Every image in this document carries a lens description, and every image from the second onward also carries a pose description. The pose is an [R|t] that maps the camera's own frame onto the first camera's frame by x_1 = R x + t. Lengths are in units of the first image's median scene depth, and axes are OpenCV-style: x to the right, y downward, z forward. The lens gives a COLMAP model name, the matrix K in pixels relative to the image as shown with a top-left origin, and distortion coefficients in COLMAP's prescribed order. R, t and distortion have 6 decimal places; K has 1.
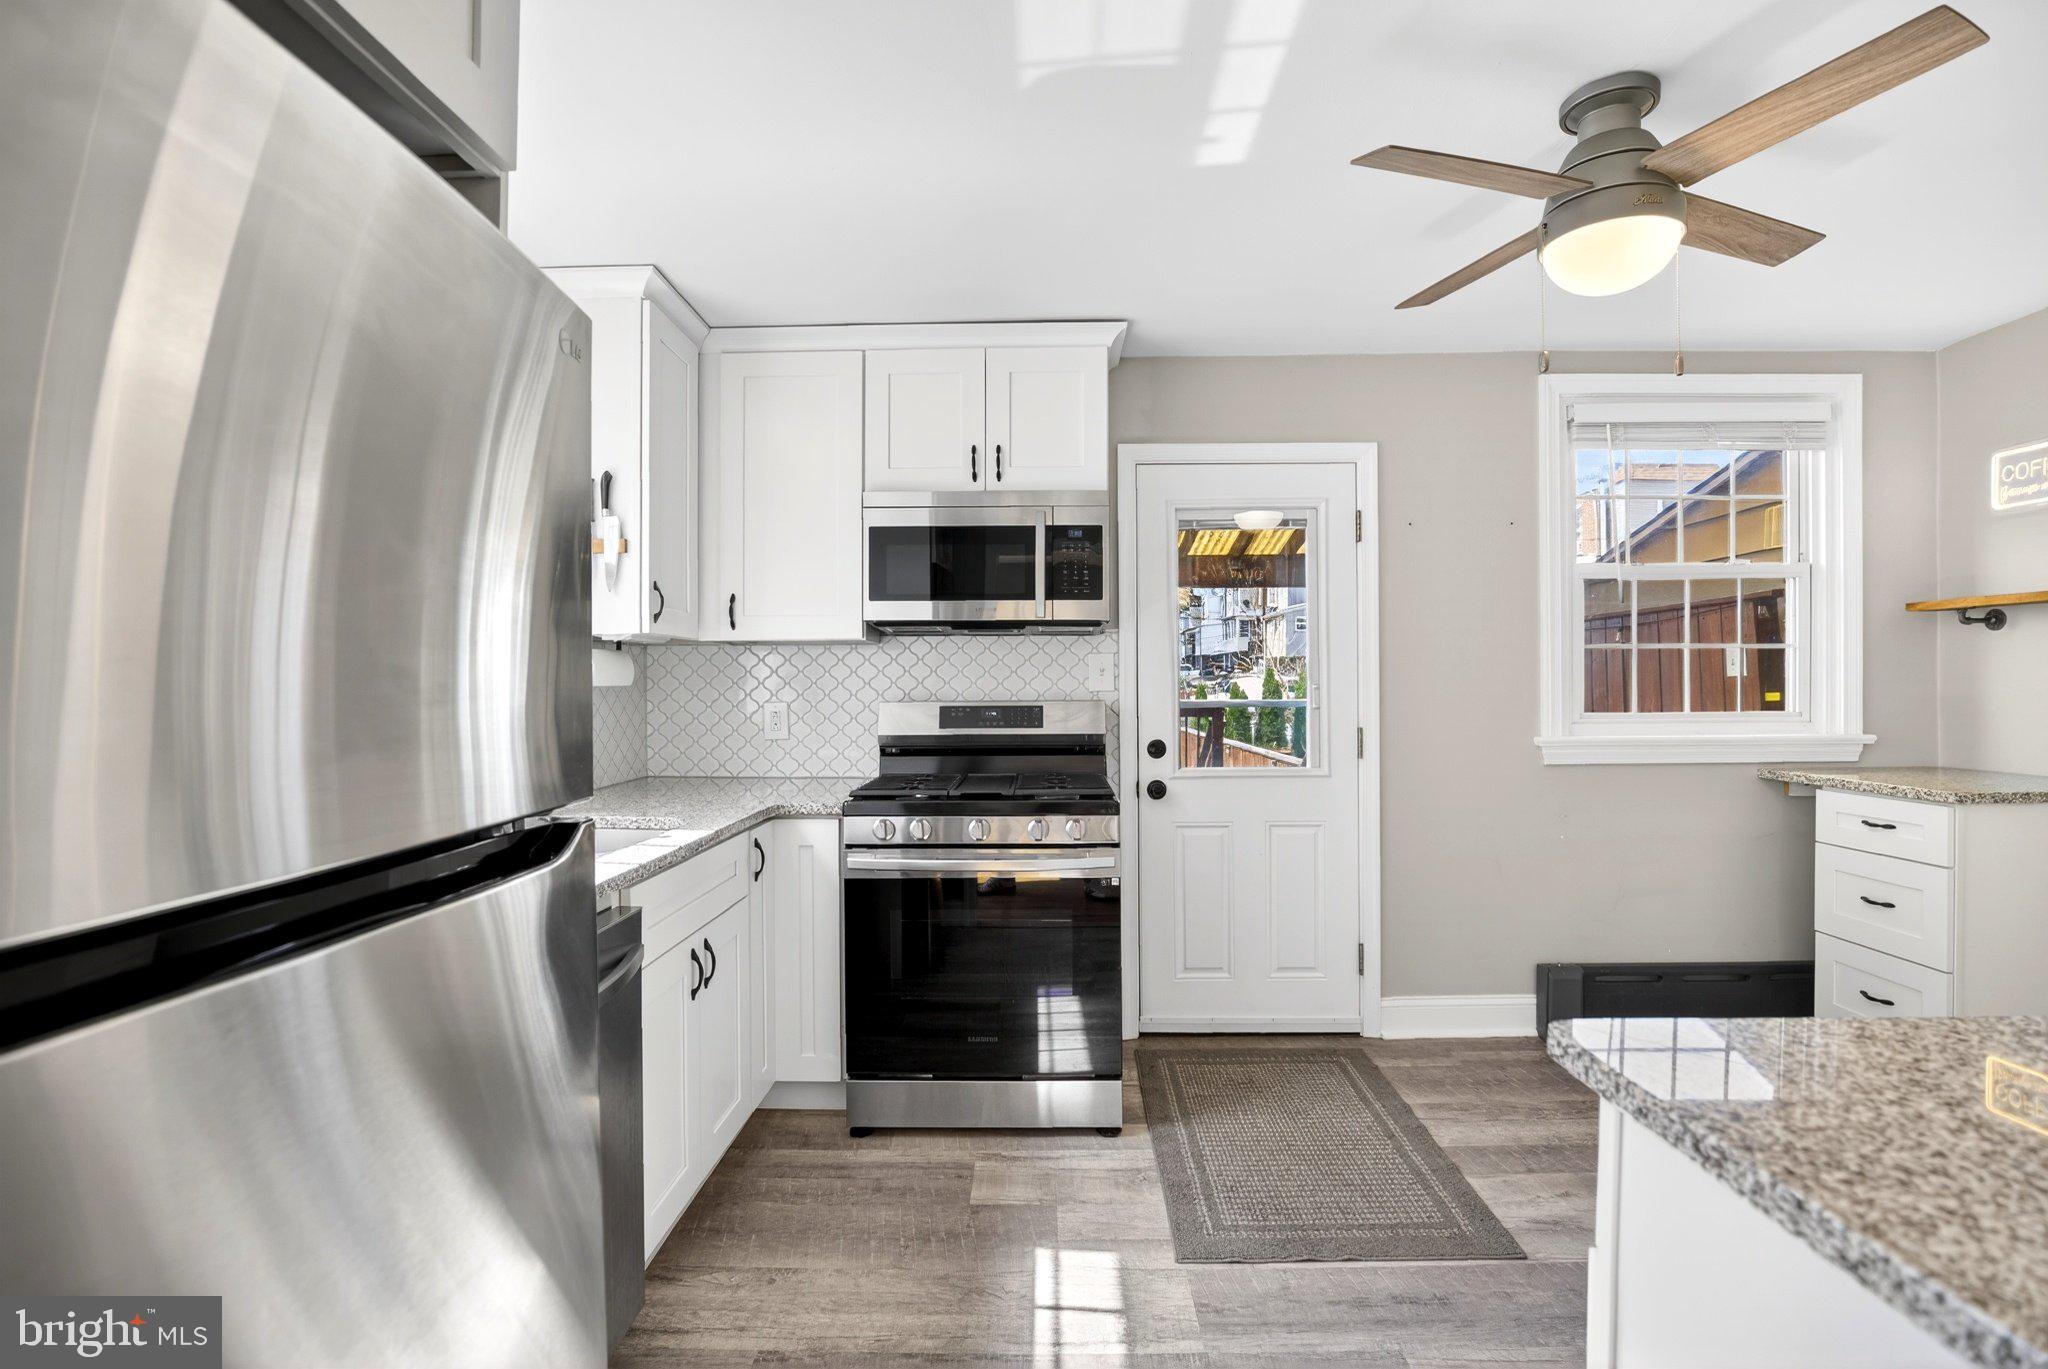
lens RADIAL K [[945.0, 0, 1012.7], [0, 945.0, 684.1], [0, 0, 1]] dist [-0.032185, 0.004511]
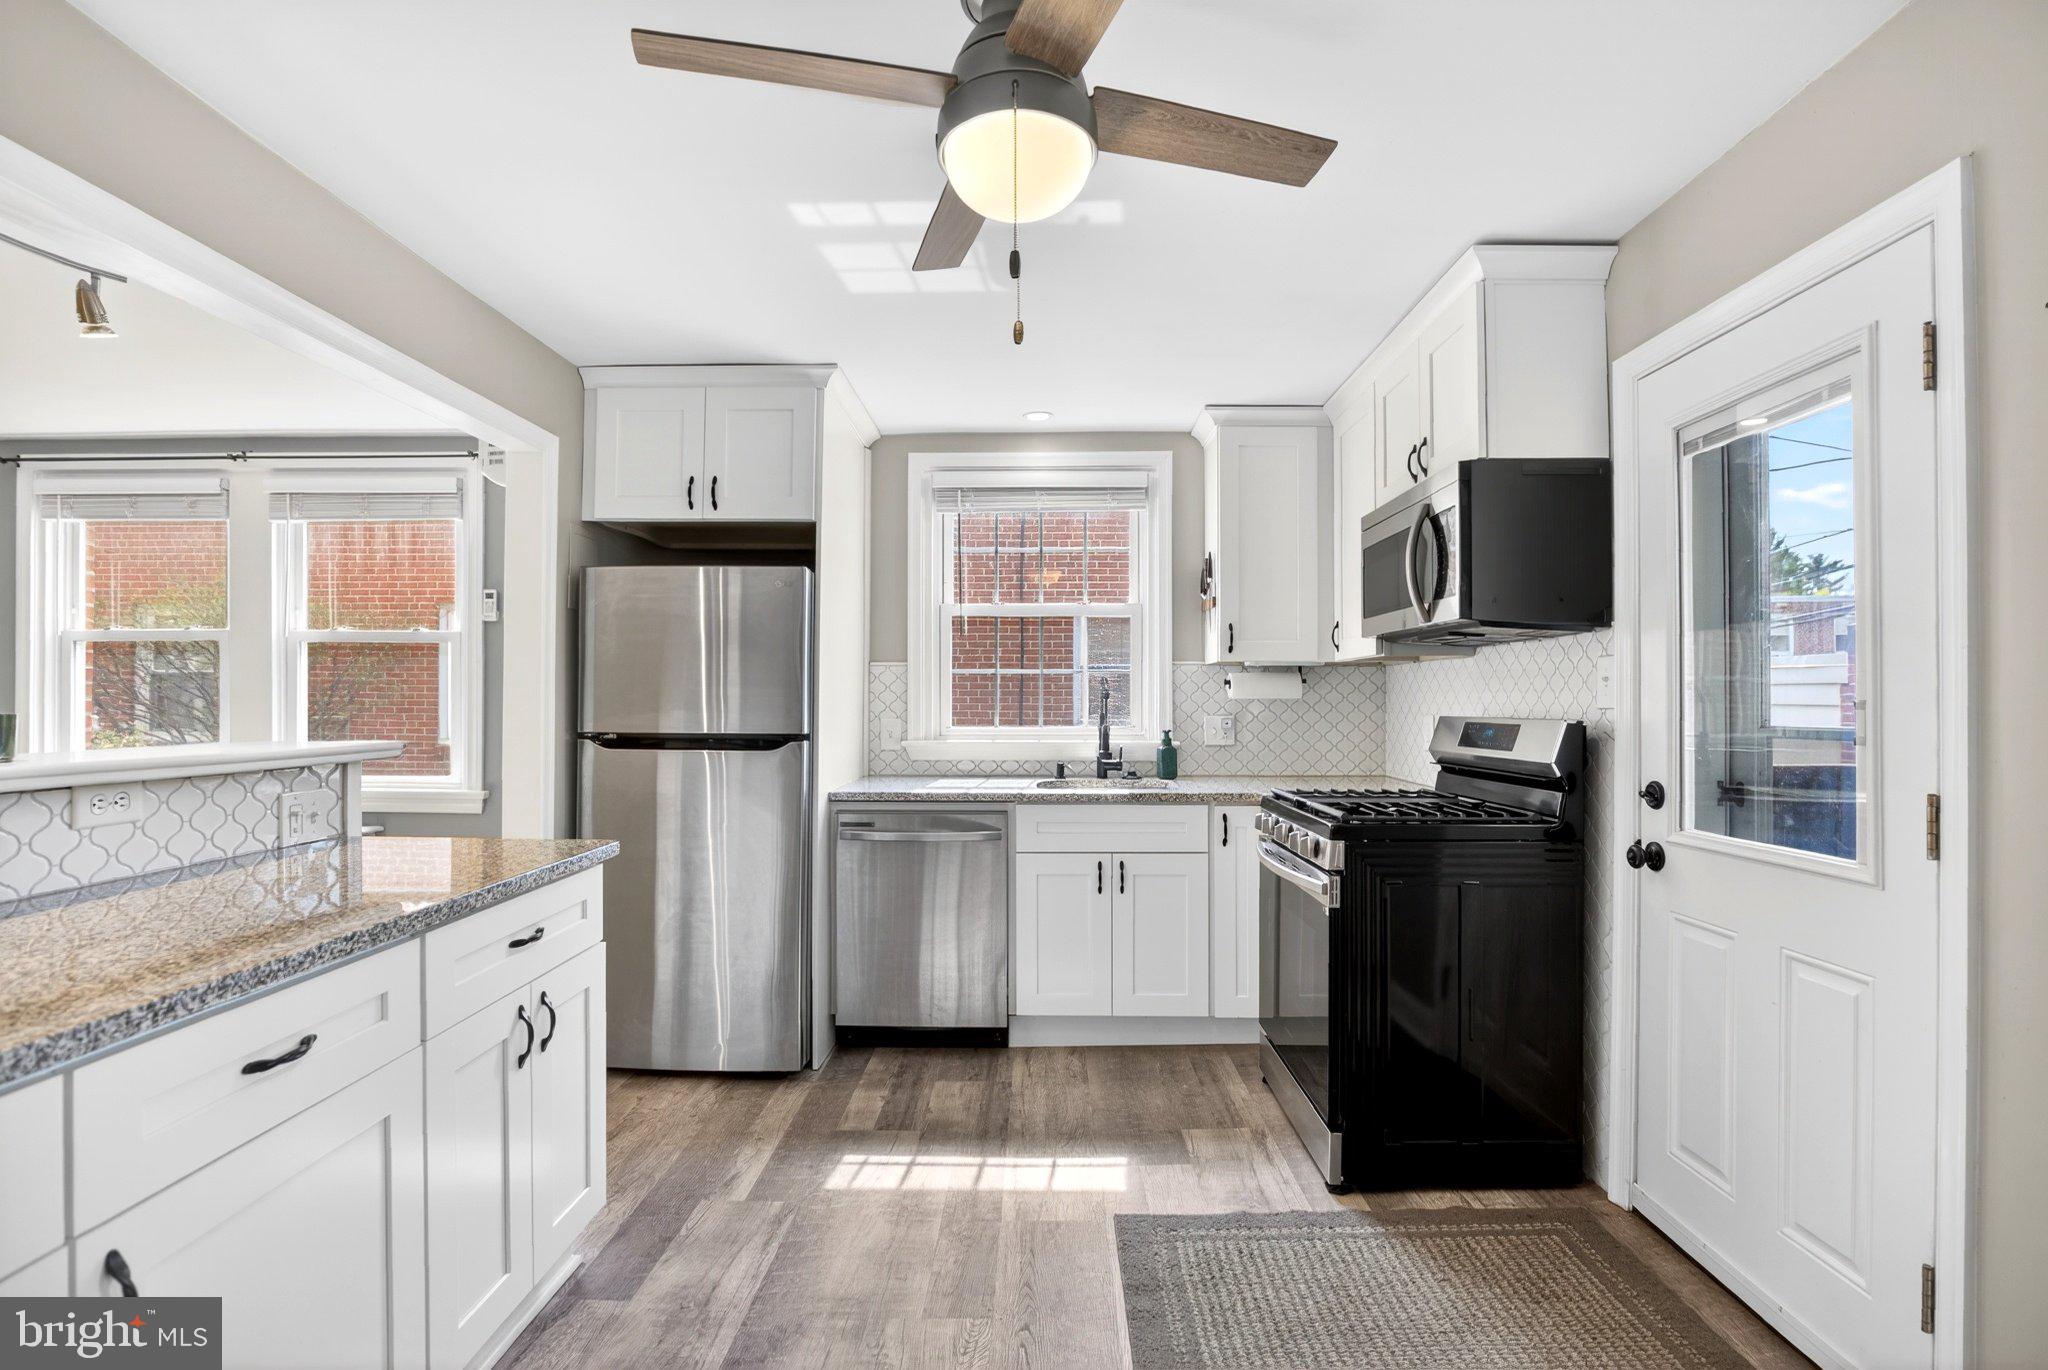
lens RADIAL K [[945.0, 0, 1020.5], [0, 945.0, 690.7], [0, 0, 1]] dist [-0.032185, 0.004511]
pose [[0.011244, -0.002203, -0.999934, 0.832419], [-0.005926, 0.999980, -0.002269, -0.001346], [0.999919, 0.005951, 0.011231, 0.562570]]
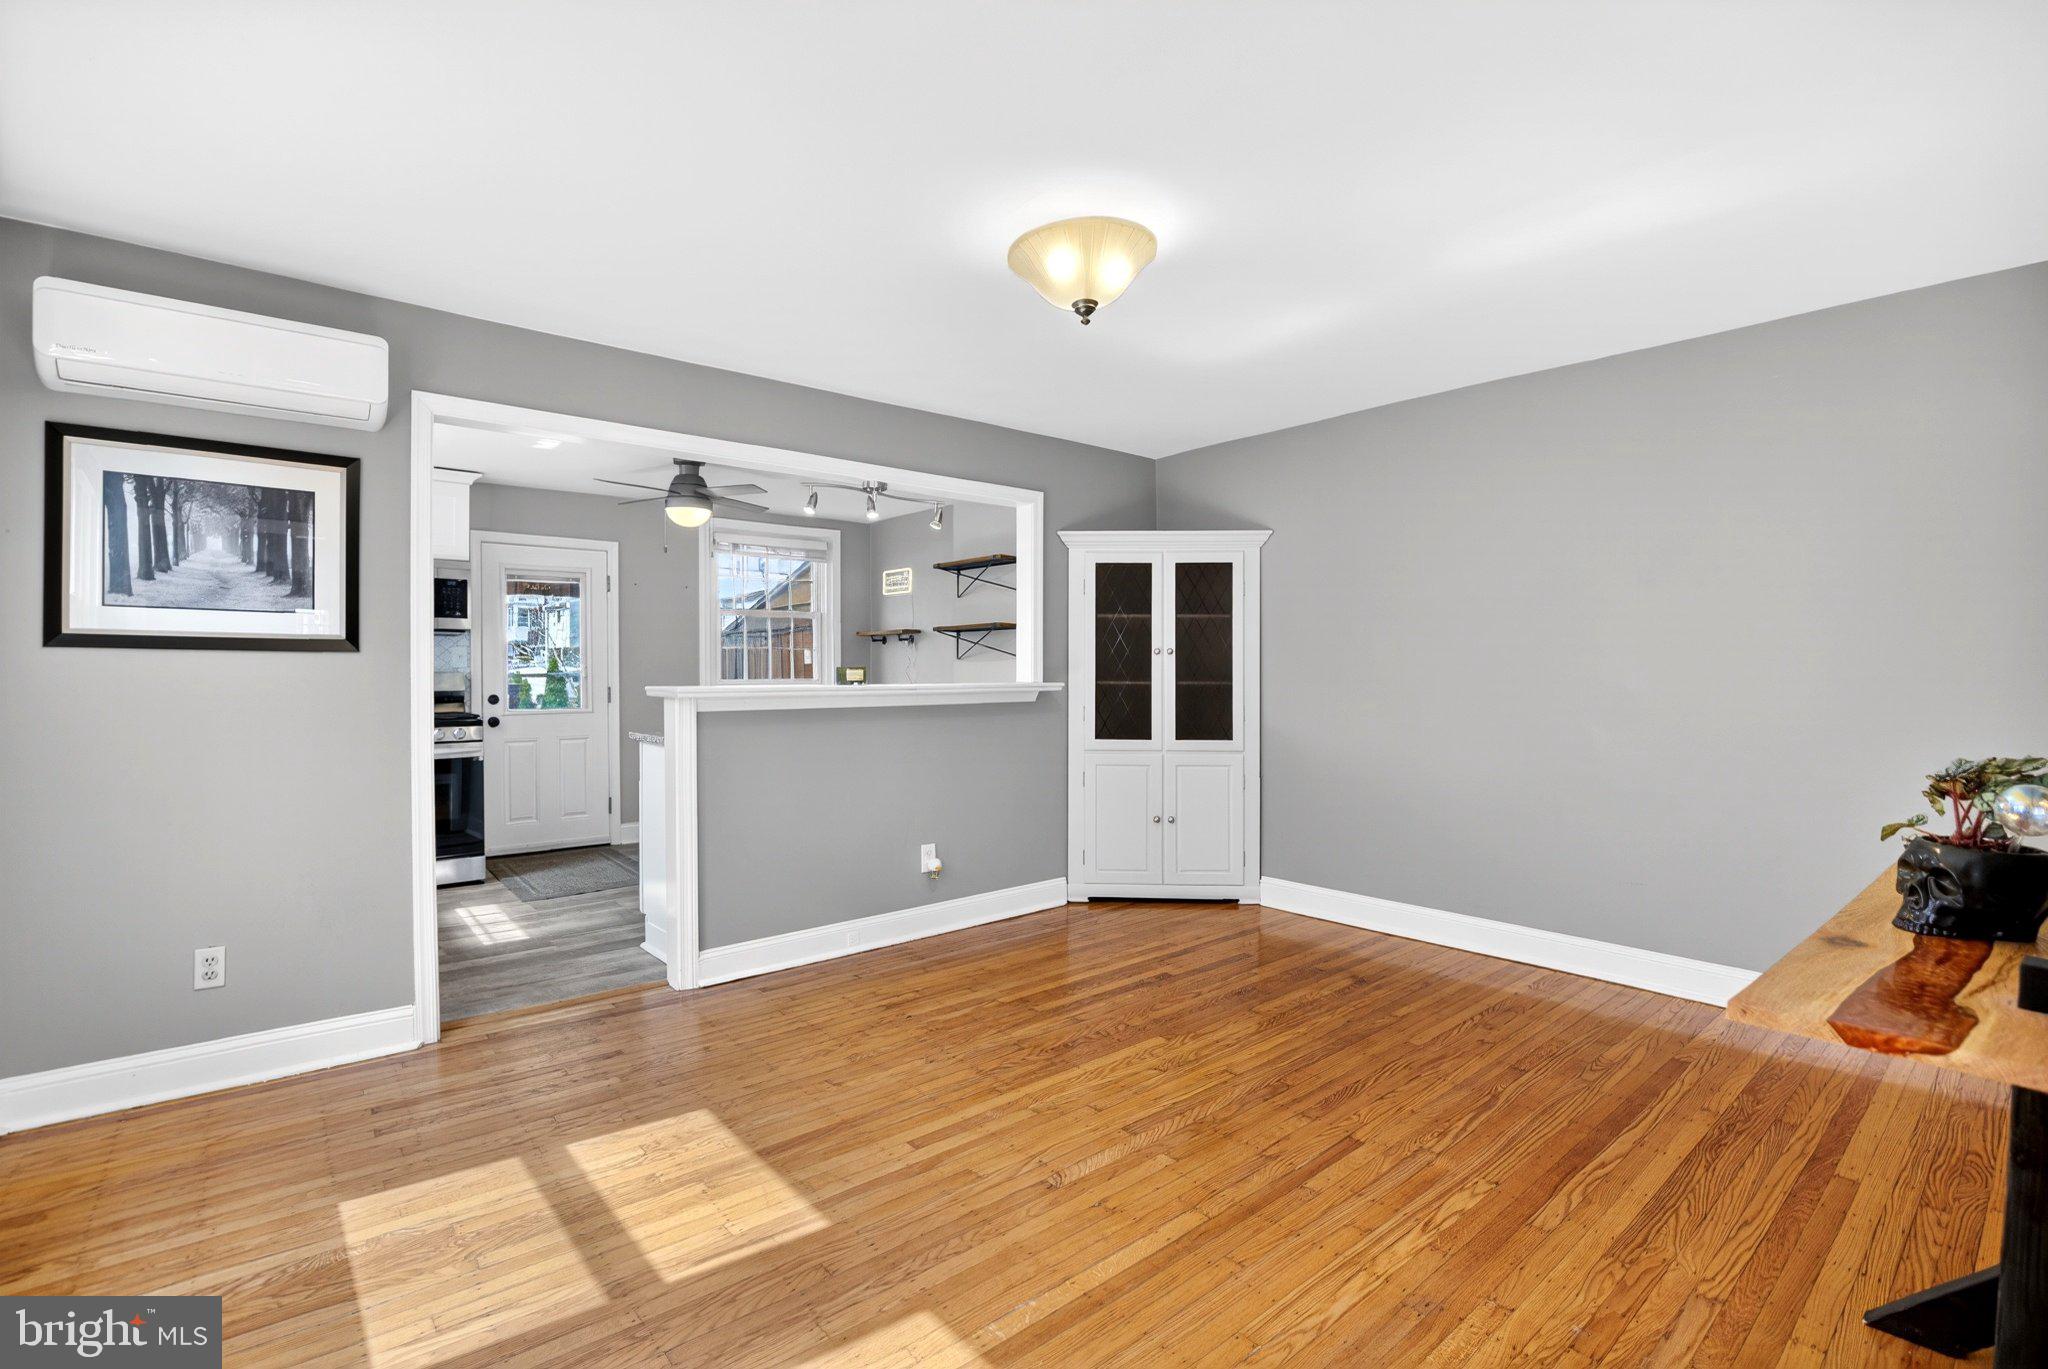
lens RADIAL K [[945.0, 0, 1020.3], [0, 945.0, 678.4], [0, 0, 1]] dist [-0.032185, 0.004511]
pose [[0.745273, 0.001224, 0.666759, -0.299331], [-0.002401, 0.999997, 0.000849, 0.025326], [-0.666756, -0.002233, 0.745273, -1.039103]]
